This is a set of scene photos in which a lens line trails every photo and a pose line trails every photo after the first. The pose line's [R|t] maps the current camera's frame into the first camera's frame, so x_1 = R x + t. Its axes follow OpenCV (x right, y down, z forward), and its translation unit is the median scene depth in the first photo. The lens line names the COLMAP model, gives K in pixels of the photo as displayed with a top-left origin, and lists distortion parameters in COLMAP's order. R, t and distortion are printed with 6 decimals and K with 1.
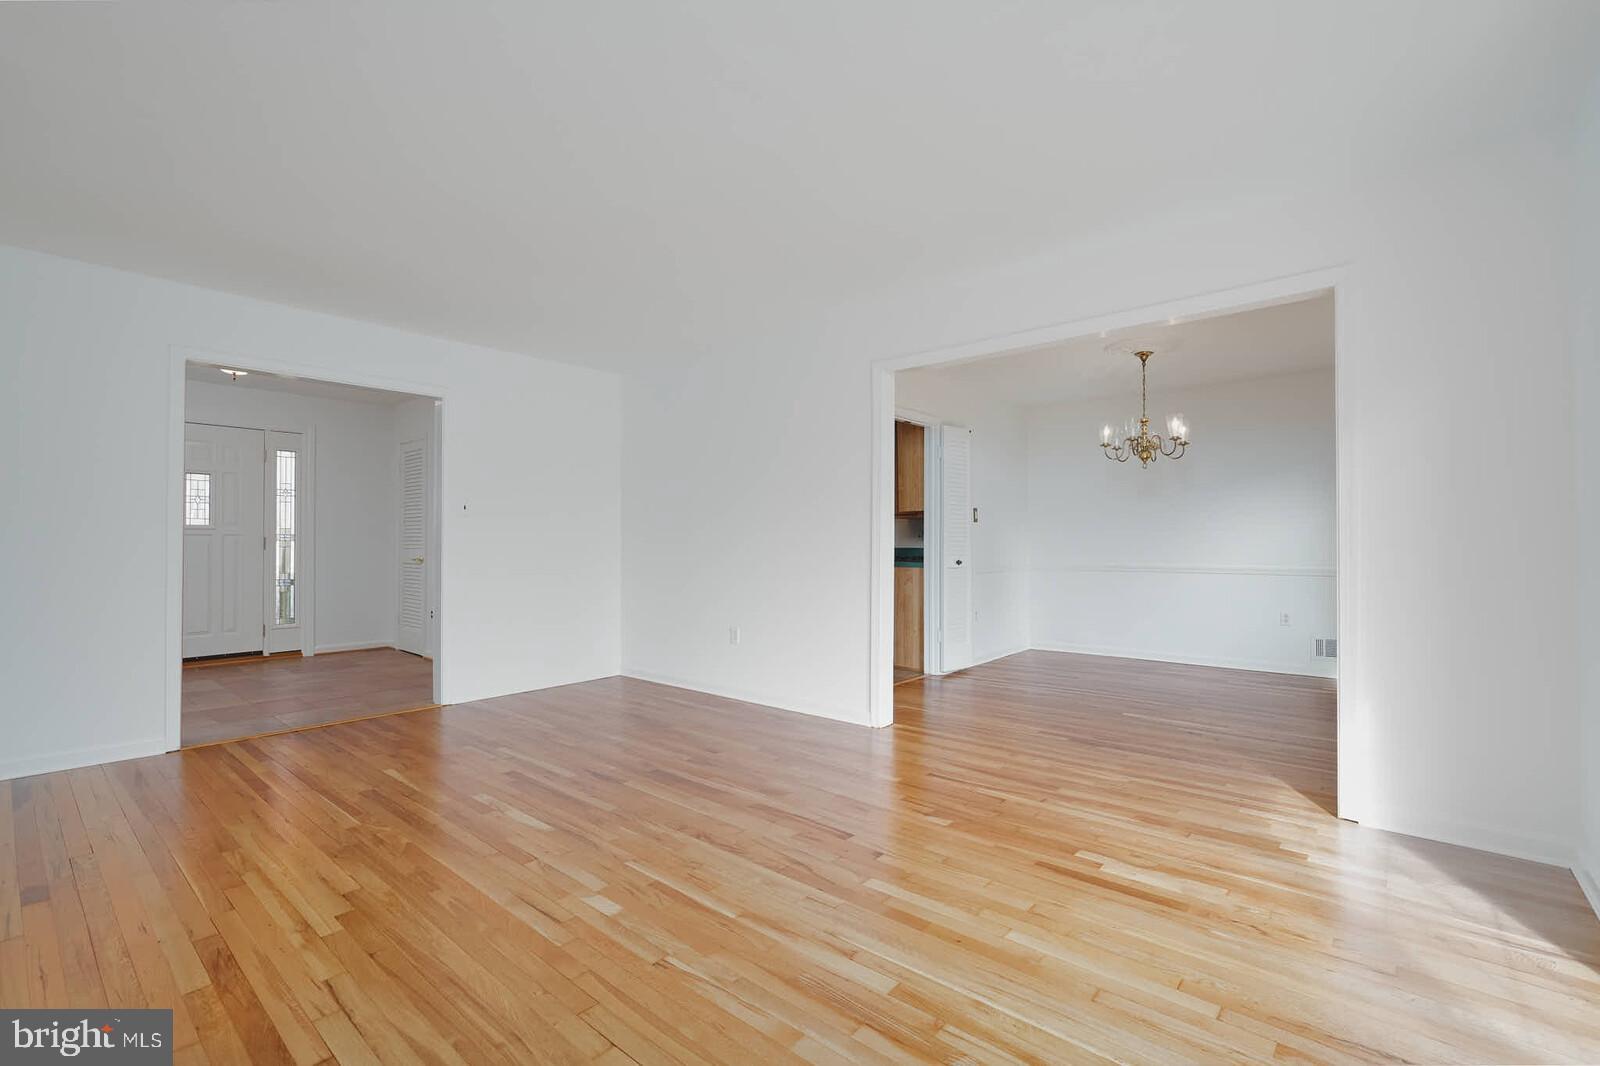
lens RADIAL K [[695.5, 0, 798.9], [0, 695.5, 538.9], [0, 0, 1]] dist [-0.000980, 0.000042]
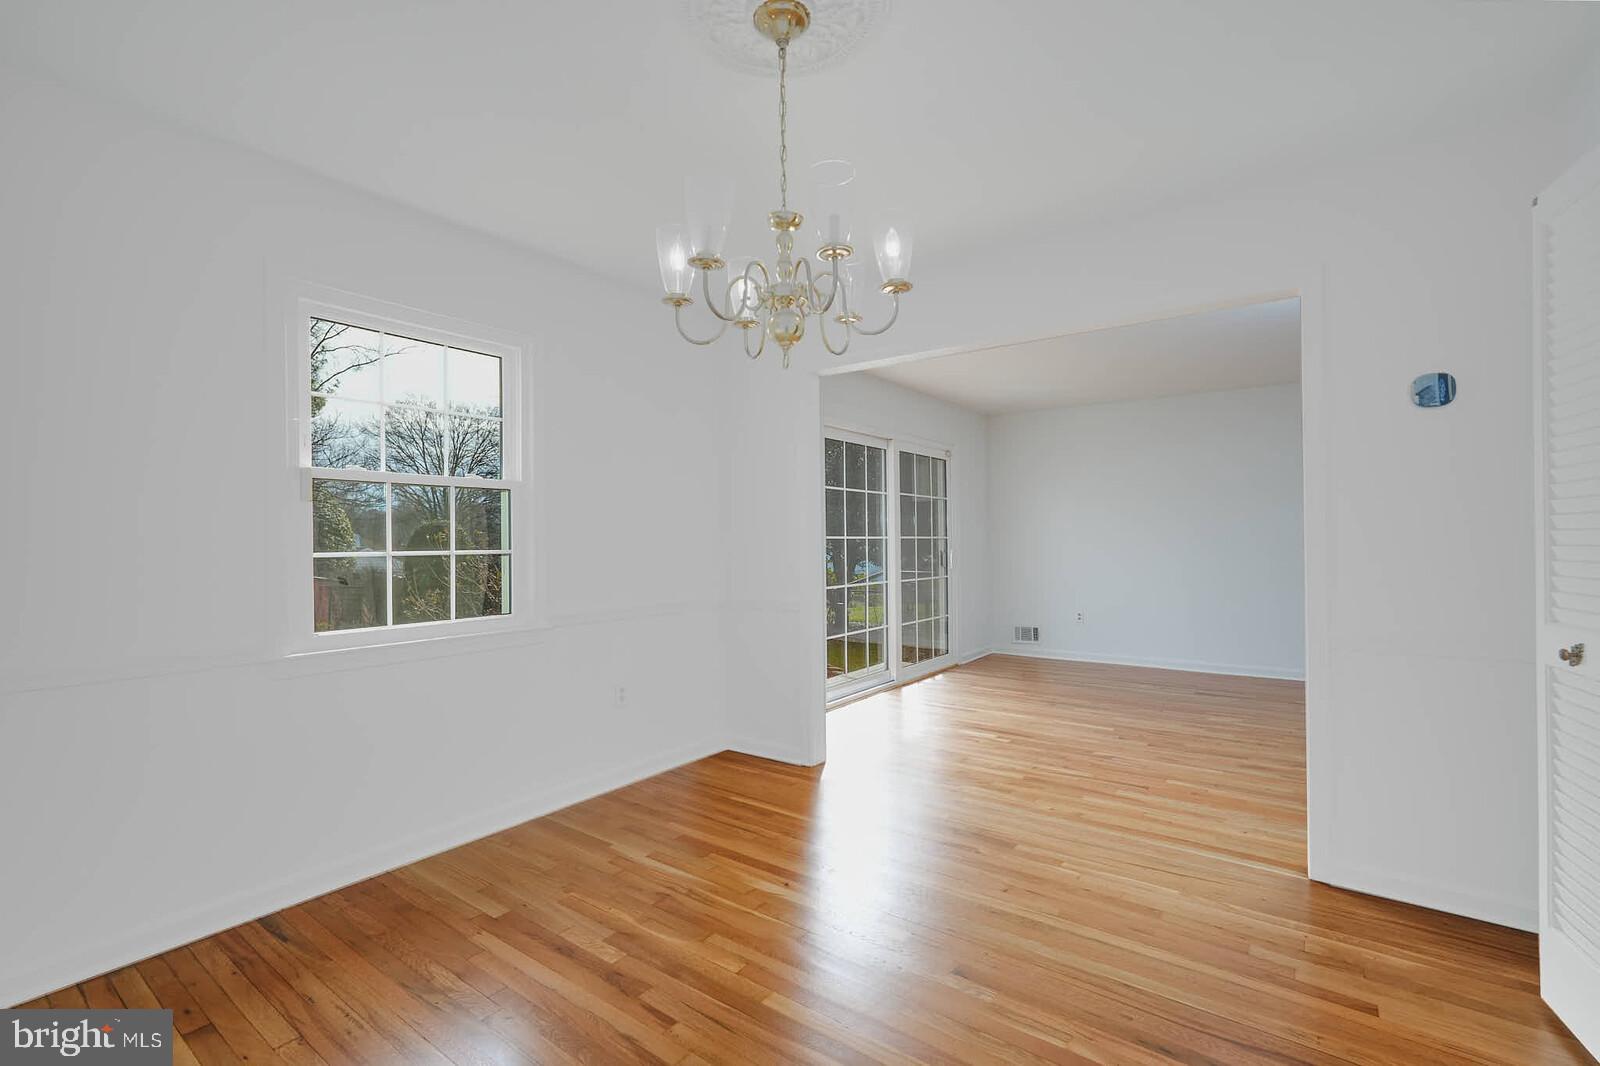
lens RADIAL K [[708.8, 0, 801.0], [0, 708.8, 538.2], [0, 0, 1]] dist [-0.002037, -0.000097]
pose [[-0.996728, 0.009302, -0.080287, 0.595093], [0.010277, 0.999878, -0.011738, -0.018392], [0.080168, -0.012525, -0.996703, 1.534661]]
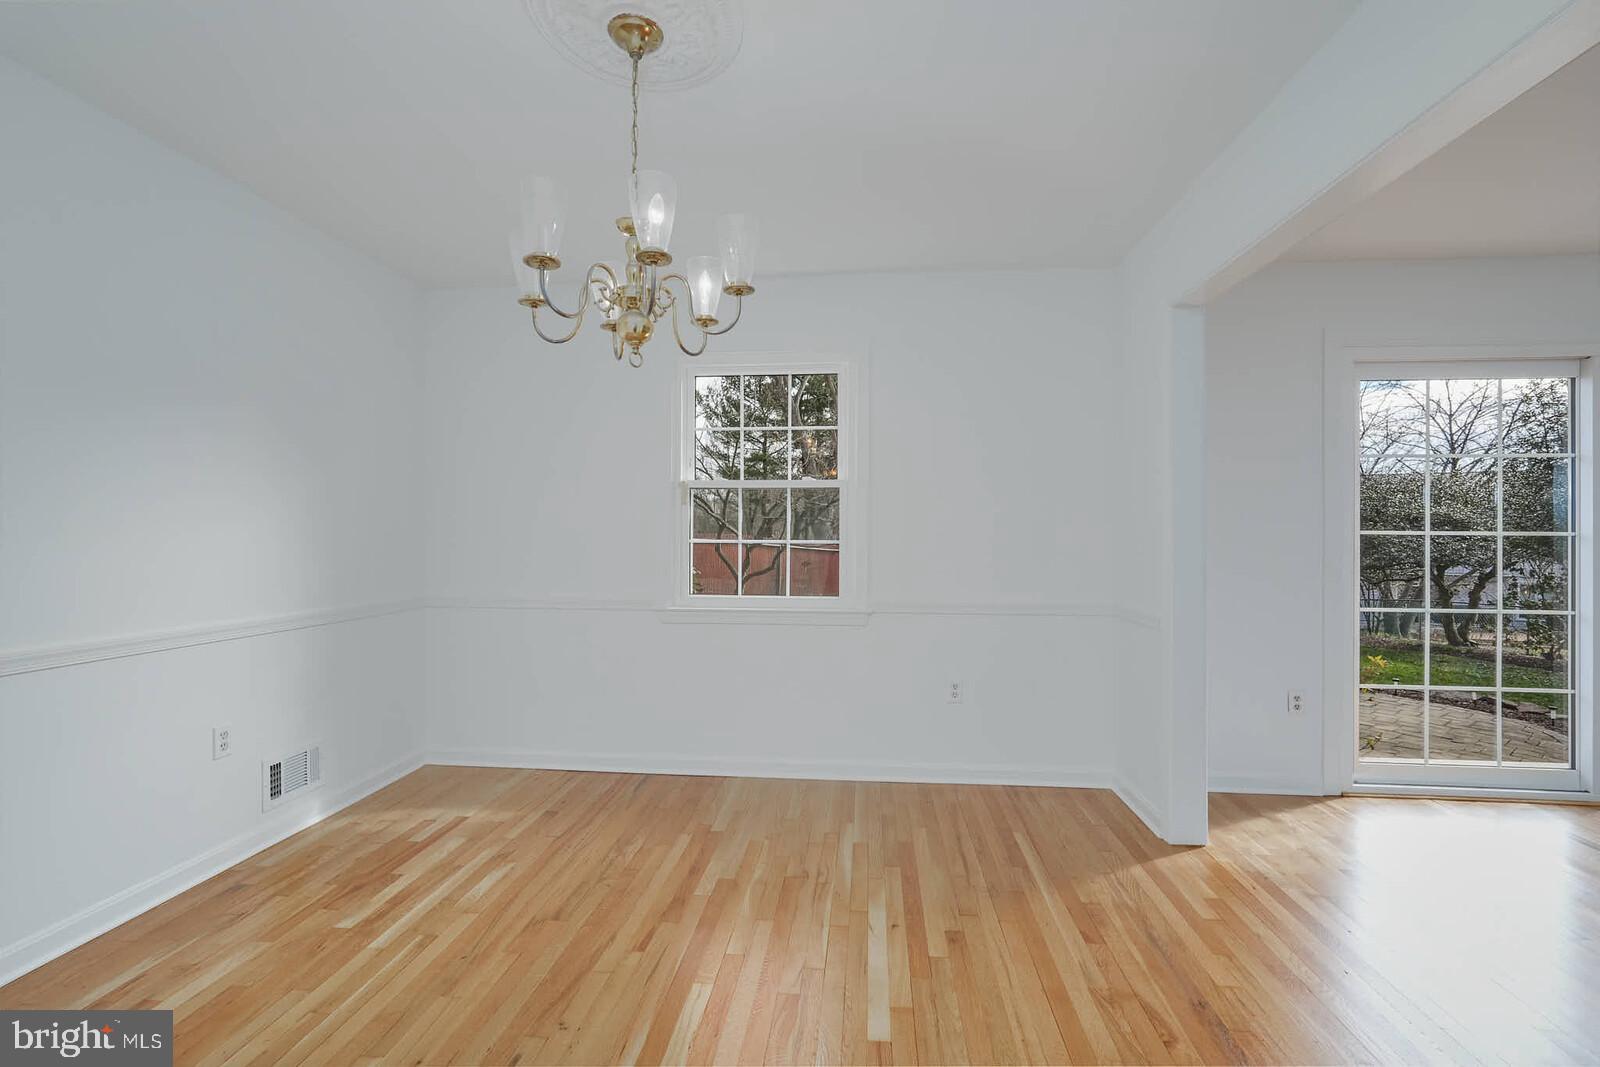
lens RADIAL K [[701.5, 0, 800.0], [0, 701.5, 533.5], [0, 0, 1]] dist [-0.014644, -0.000052]
pose [[-0.582304, 0.000323, 0.812971, 0.194175], [-0.009903, 0.999923, -0.007491, -0.019465], [-0.812911, -0.012413, -0.582256, 1.302944]]
